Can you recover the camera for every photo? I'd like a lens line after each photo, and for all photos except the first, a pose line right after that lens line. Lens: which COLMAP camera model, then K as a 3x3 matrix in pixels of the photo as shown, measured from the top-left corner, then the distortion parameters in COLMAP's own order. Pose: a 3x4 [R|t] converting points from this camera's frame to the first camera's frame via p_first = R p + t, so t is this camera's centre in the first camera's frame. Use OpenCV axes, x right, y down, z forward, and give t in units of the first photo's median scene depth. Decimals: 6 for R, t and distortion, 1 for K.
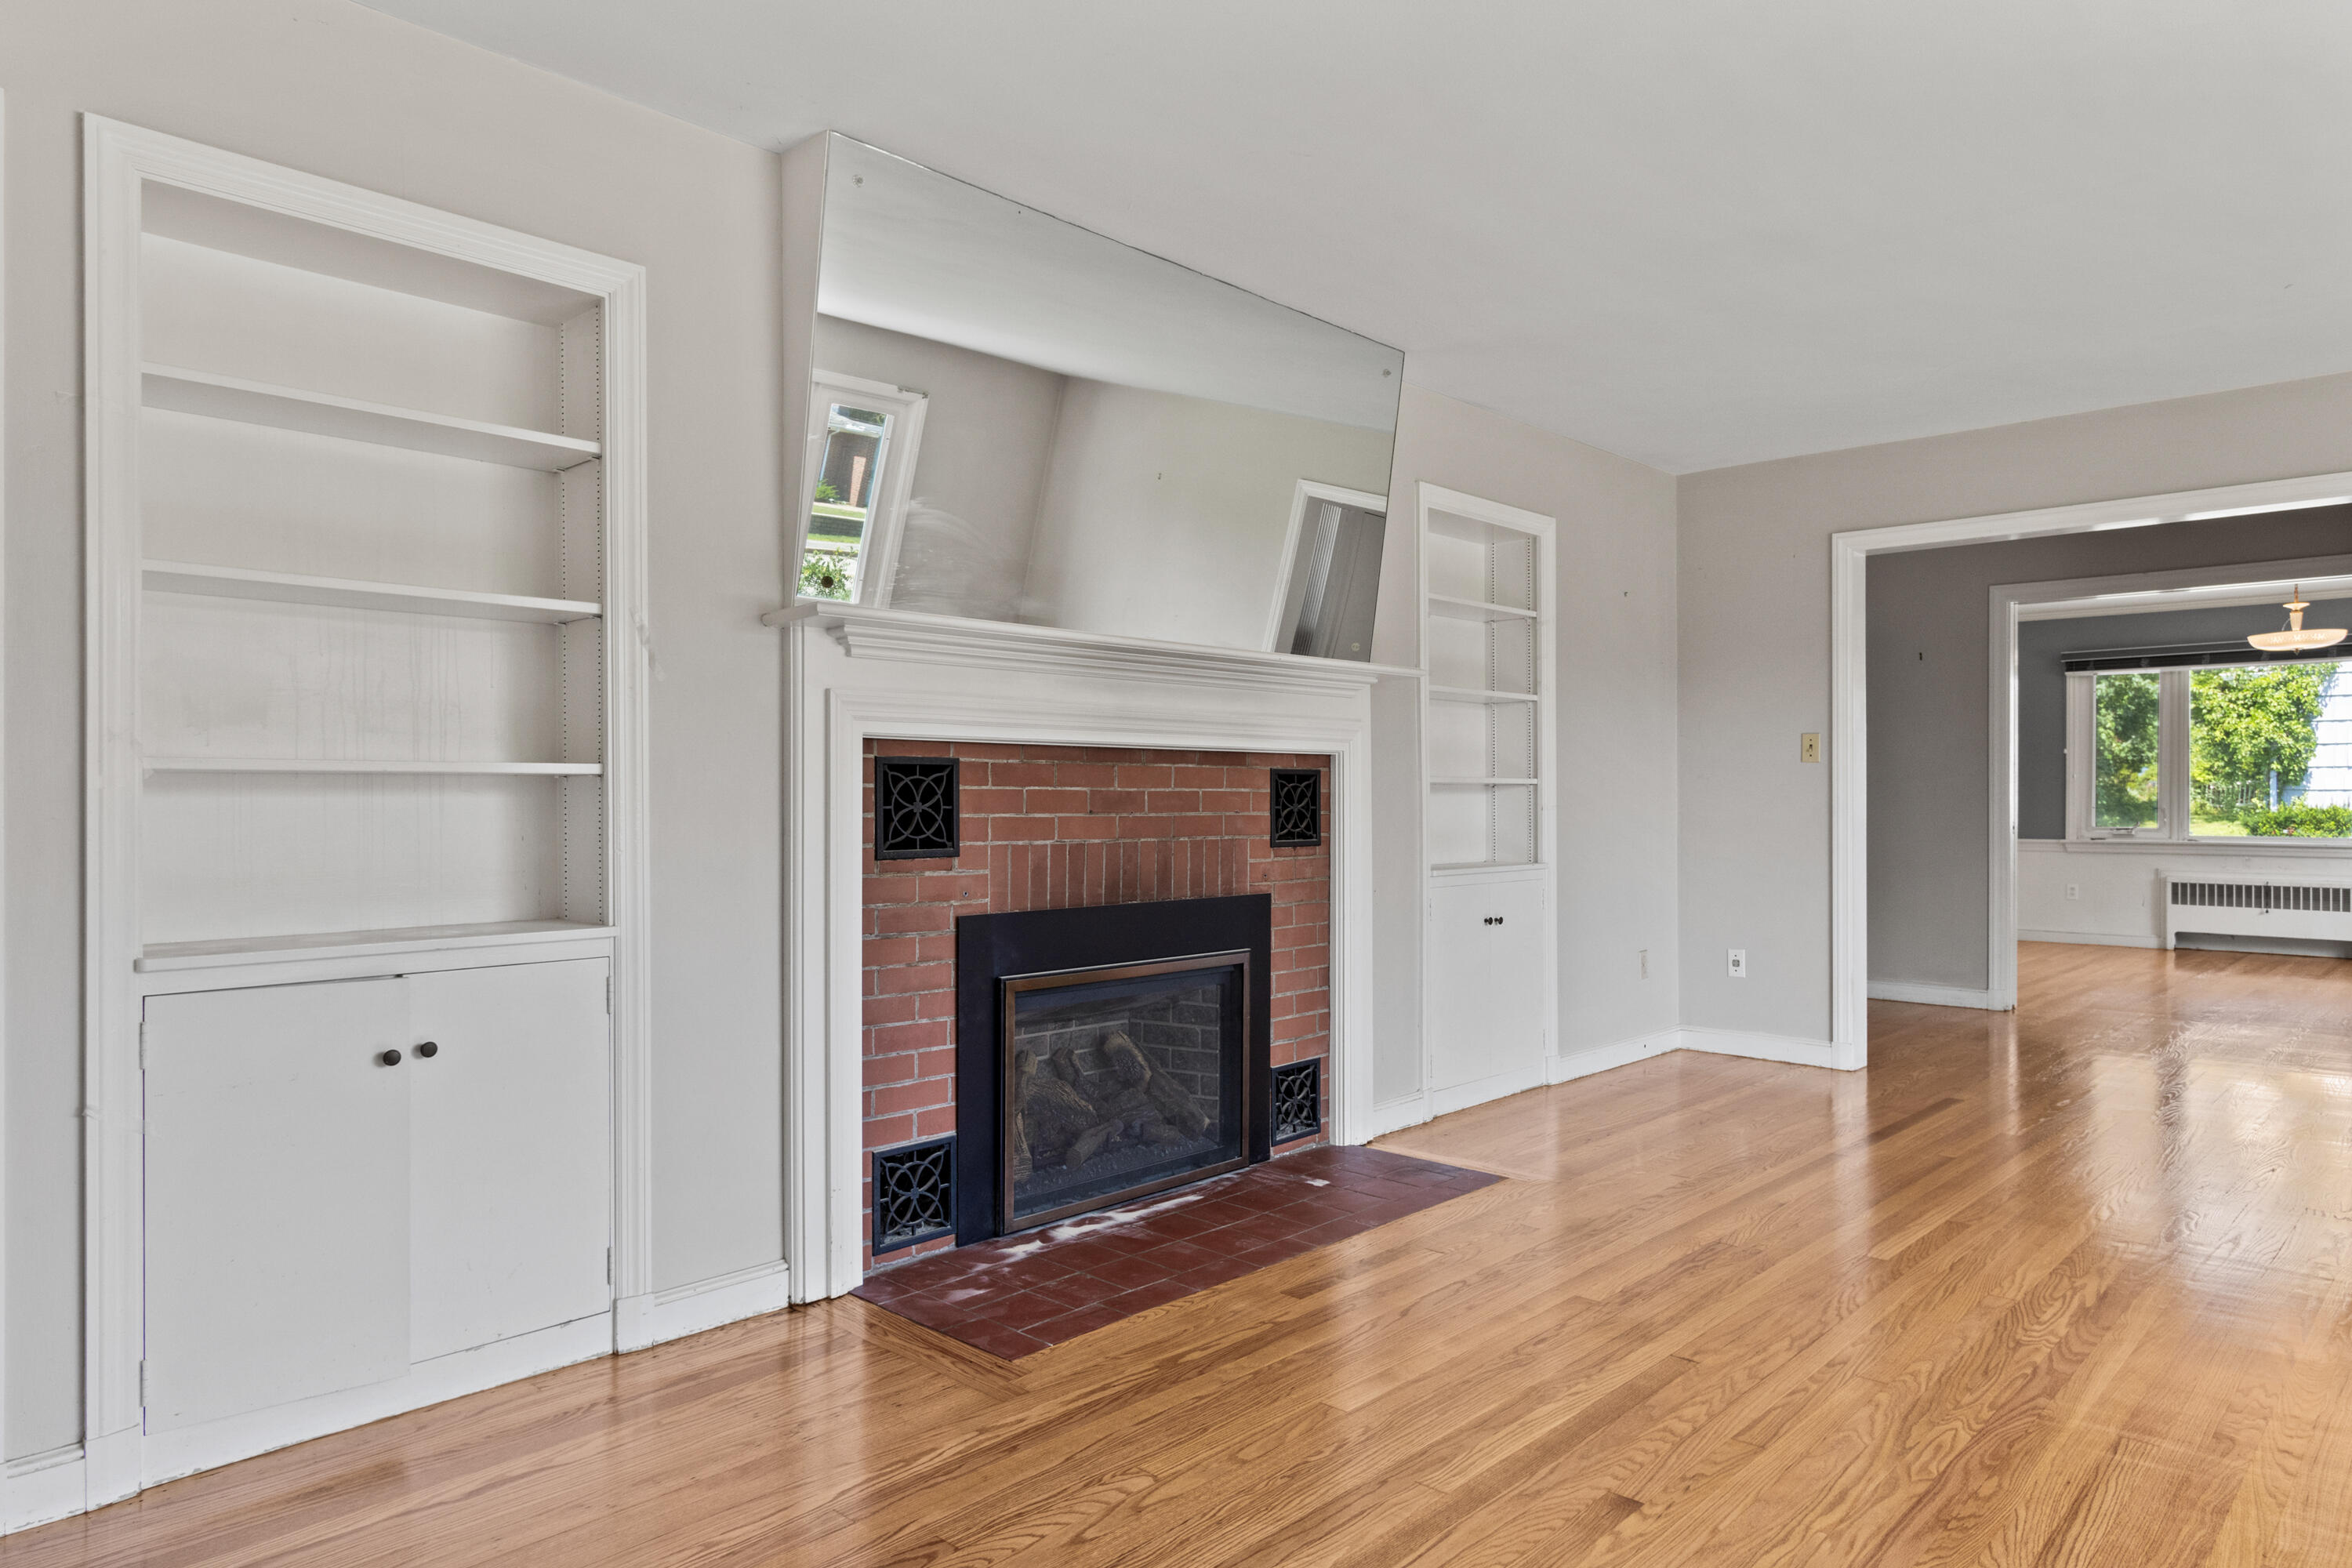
lens RADIAL K [[1454.4, 0, 1175.0], [0, 1454.4, 789.6], [0, 0, 1]] dist [0.006393, -0.003292]
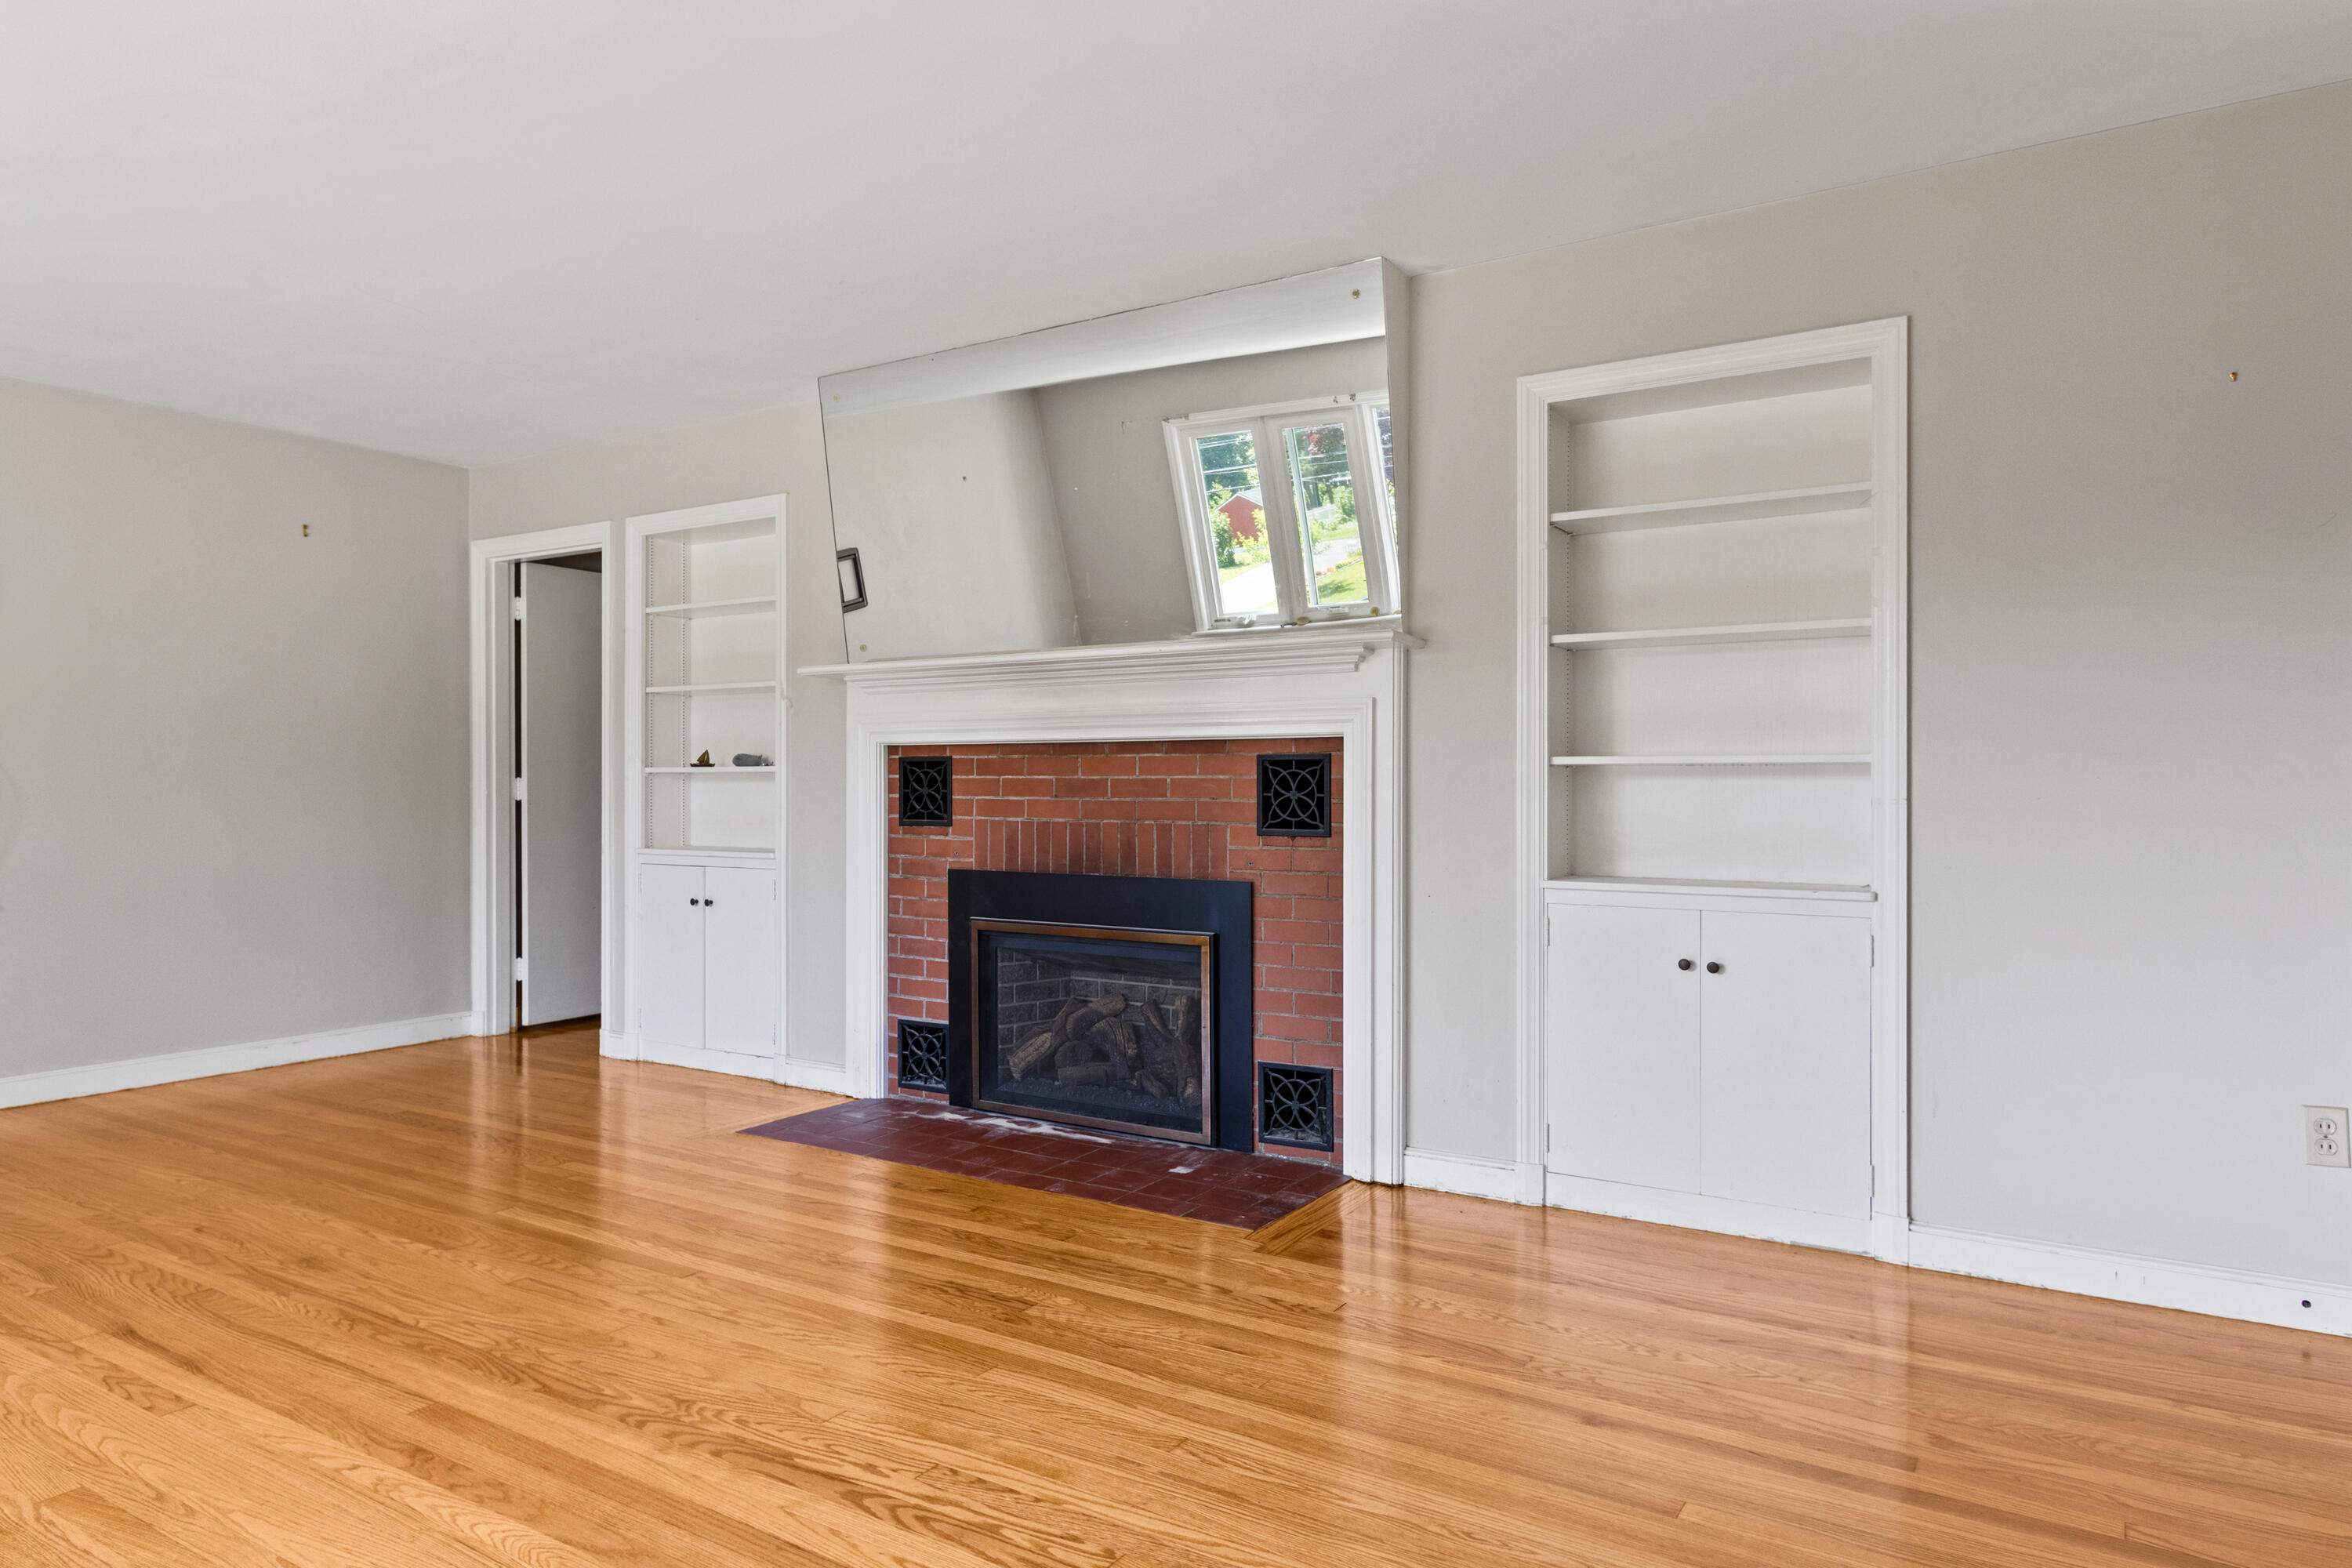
lens RADIAL K [[1454.4, 0, 1168.8], [0, 1454.4, 770.1], [0, 0, 1]] dist [0.006393, -0.003292]
pose [[0.183073, -0.007899, -0.983068, 1.218086], [0.006355, 0.999956, -0.006852, 0.002715], [0.983079, -0.004993, 0.183115, 0.912309]]
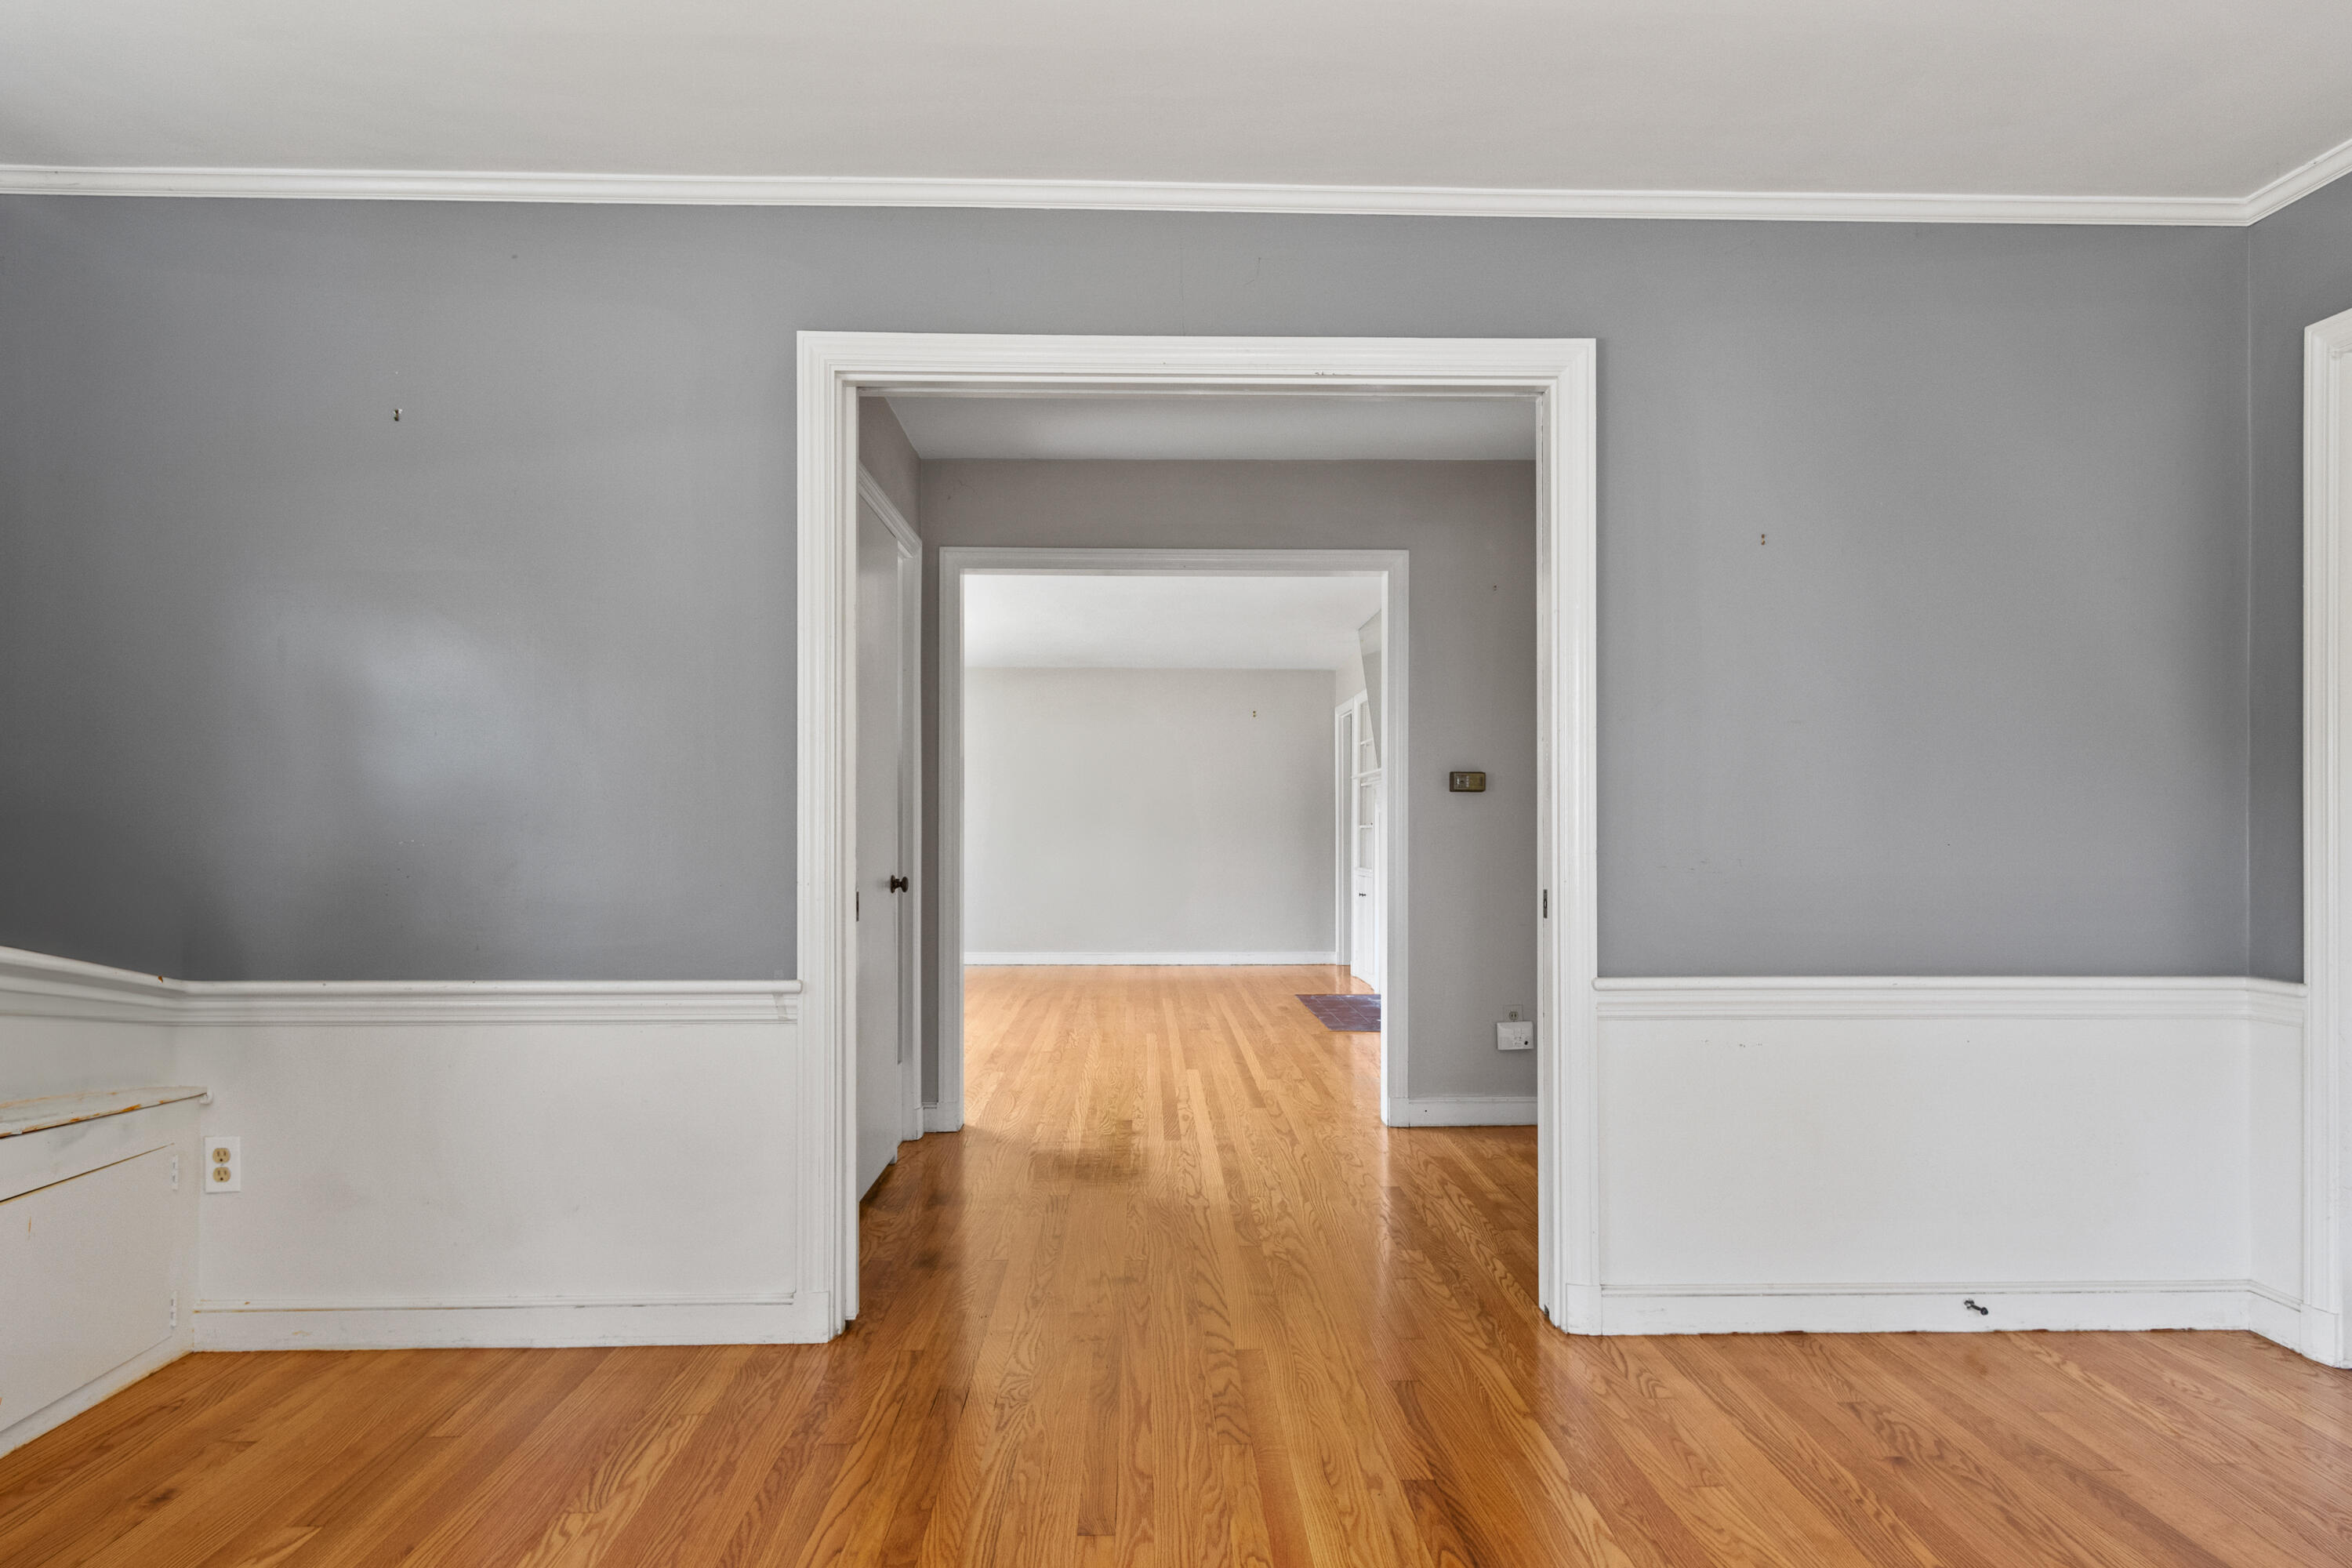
lens RADIAL K [[1454.4, 0, 1191.5], [0, 1454.4, 831.4], [0, 0, 1]] dist [0.006393, -0.003292]
pose [[-0.696349, -0.001742, -0.717701, 1.994633], [0.003035, 0.999981, -0.005372, 0.013440], [0.717697, -0.005919, -0.696331, 2.525711]]
